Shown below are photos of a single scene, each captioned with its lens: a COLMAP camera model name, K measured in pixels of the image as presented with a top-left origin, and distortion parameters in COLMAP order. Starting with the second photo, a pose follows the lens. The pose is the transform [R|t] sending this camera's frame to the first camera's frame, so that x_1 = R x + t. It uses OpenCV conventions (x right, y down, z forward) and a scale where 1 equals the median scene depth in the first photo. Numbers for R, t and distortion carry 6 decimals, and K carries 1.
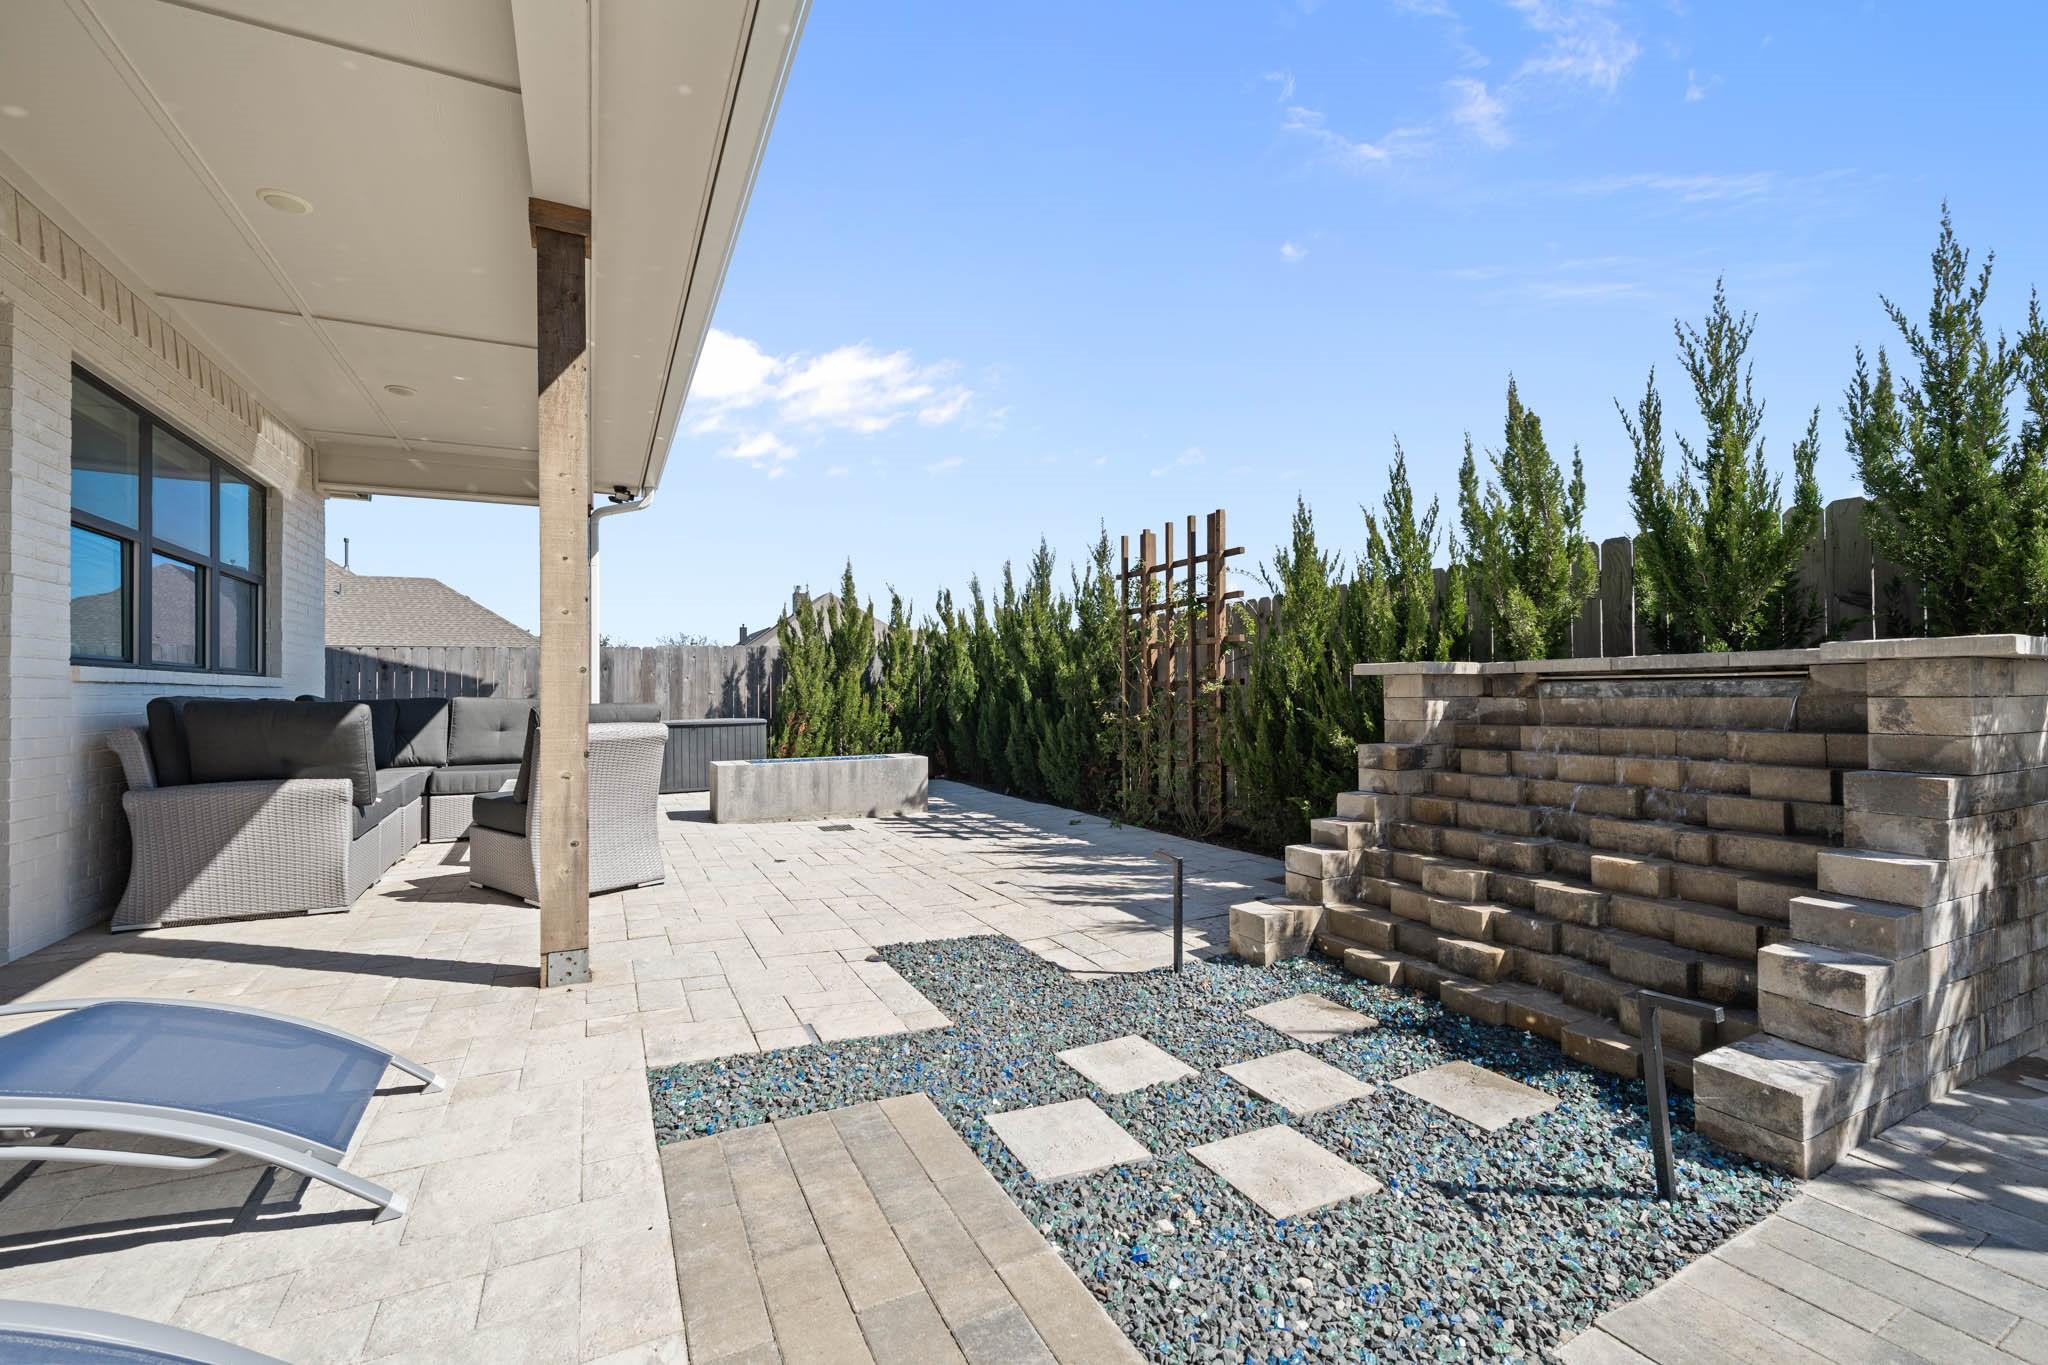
lens RADIAL K [[869.7, 0, 1022.3], [0, 869.7, 710.7], [0, 0, 1]] dist [0.001315, -0.000027]
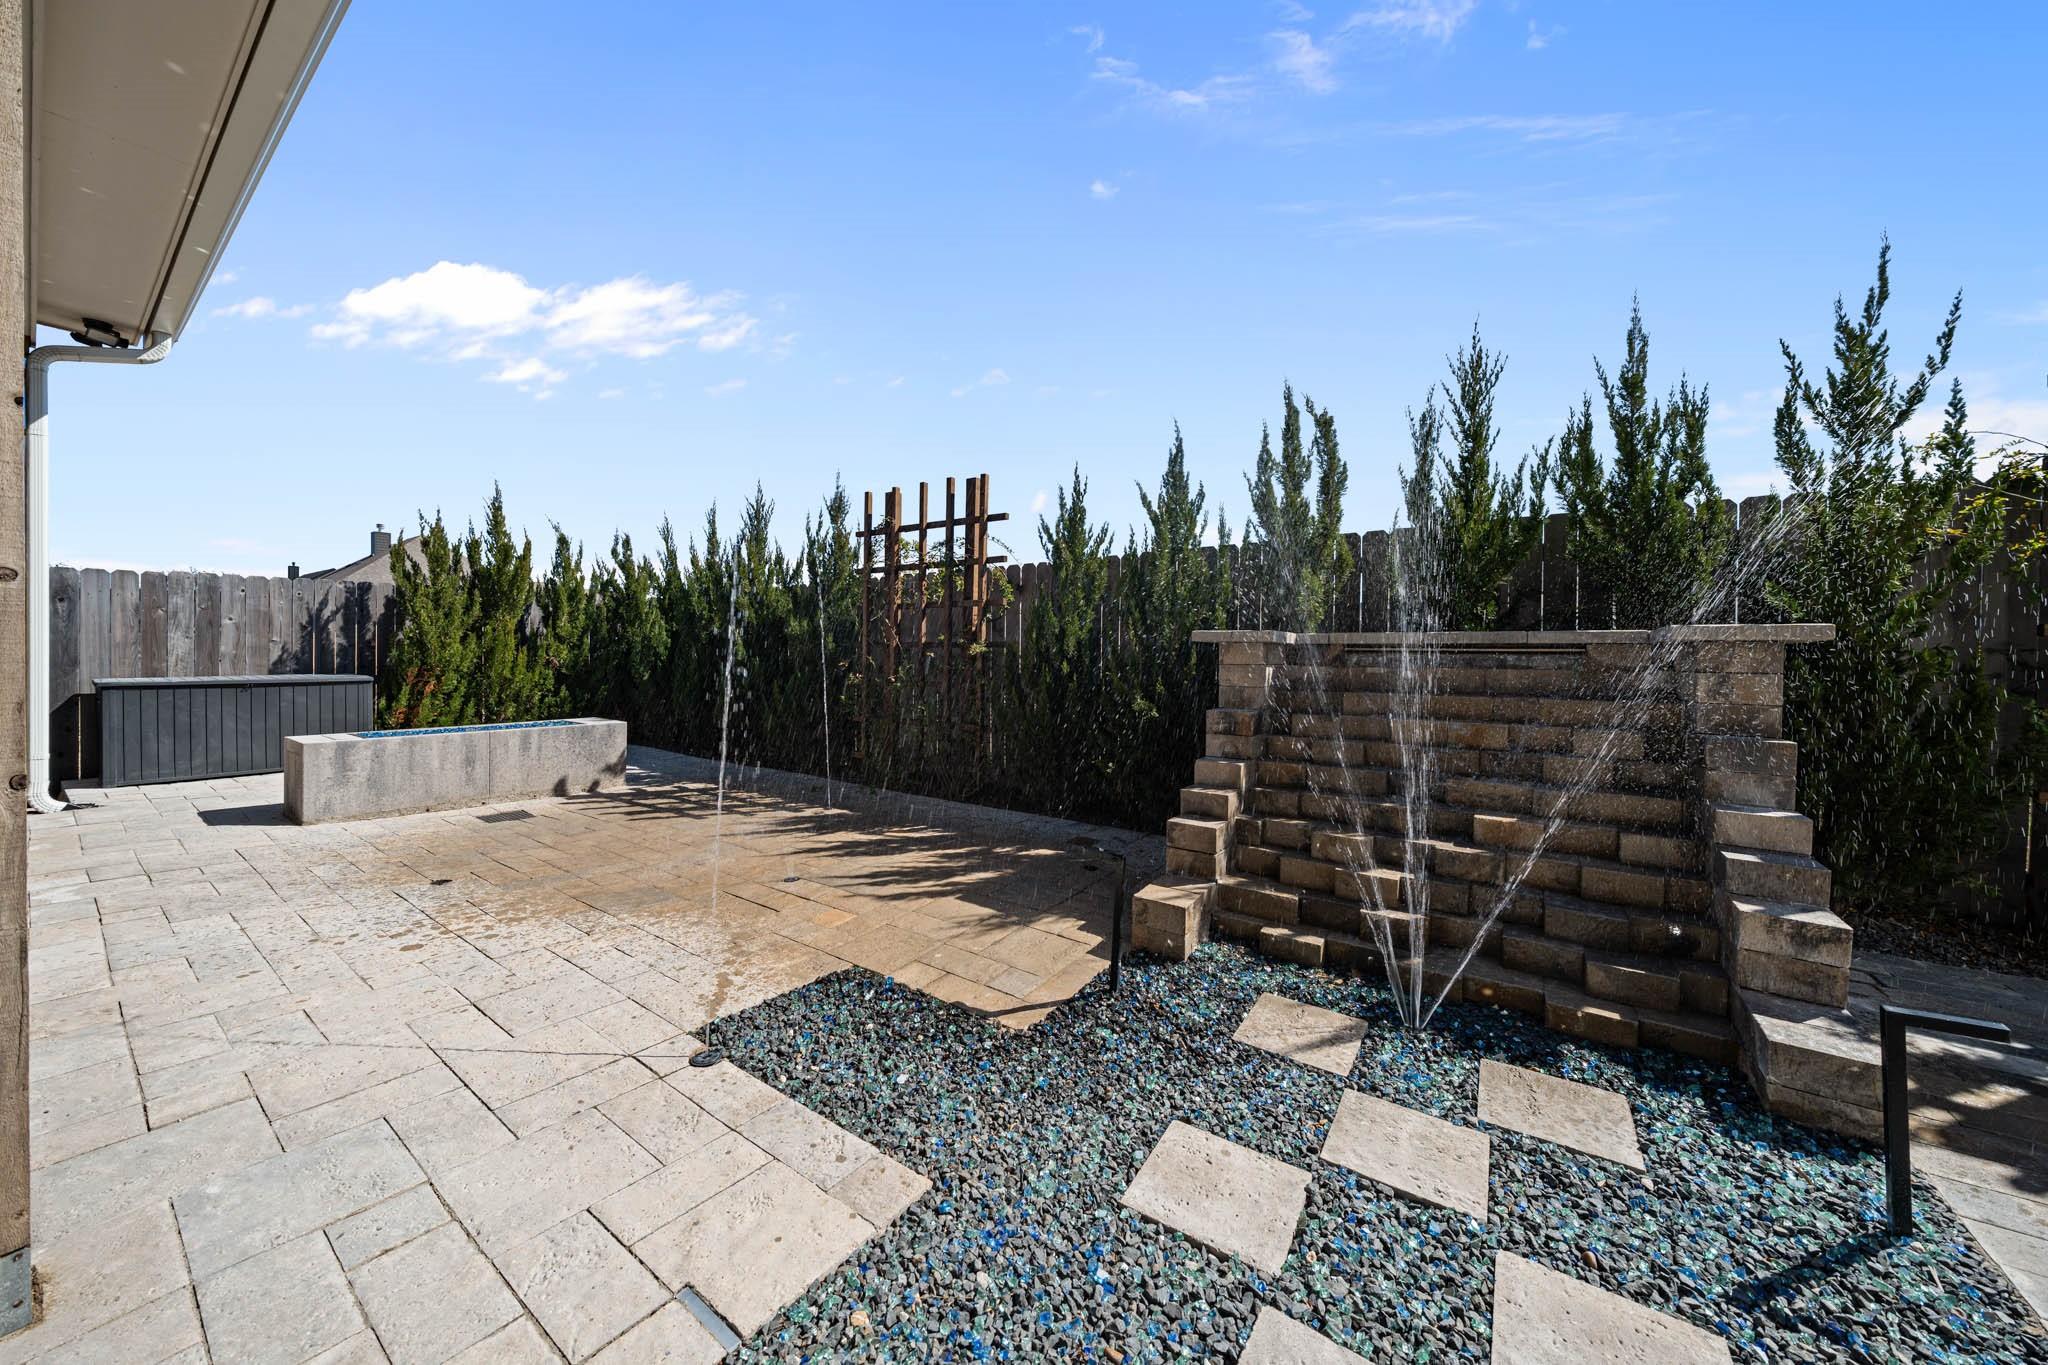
lens RADIAL K [[698.6, 0, 1017.6], [0, 698.6, 682.9], [0, 0, 1]] dist [-0.002006, -0.002436]
pose [[0.877626, 0.000864, 0.479346, -0.122459], [-0.011193, 0.999763, 0.018691, -0.003530], [-0.479216, -0.021769, 0.877427, 0.250226]]
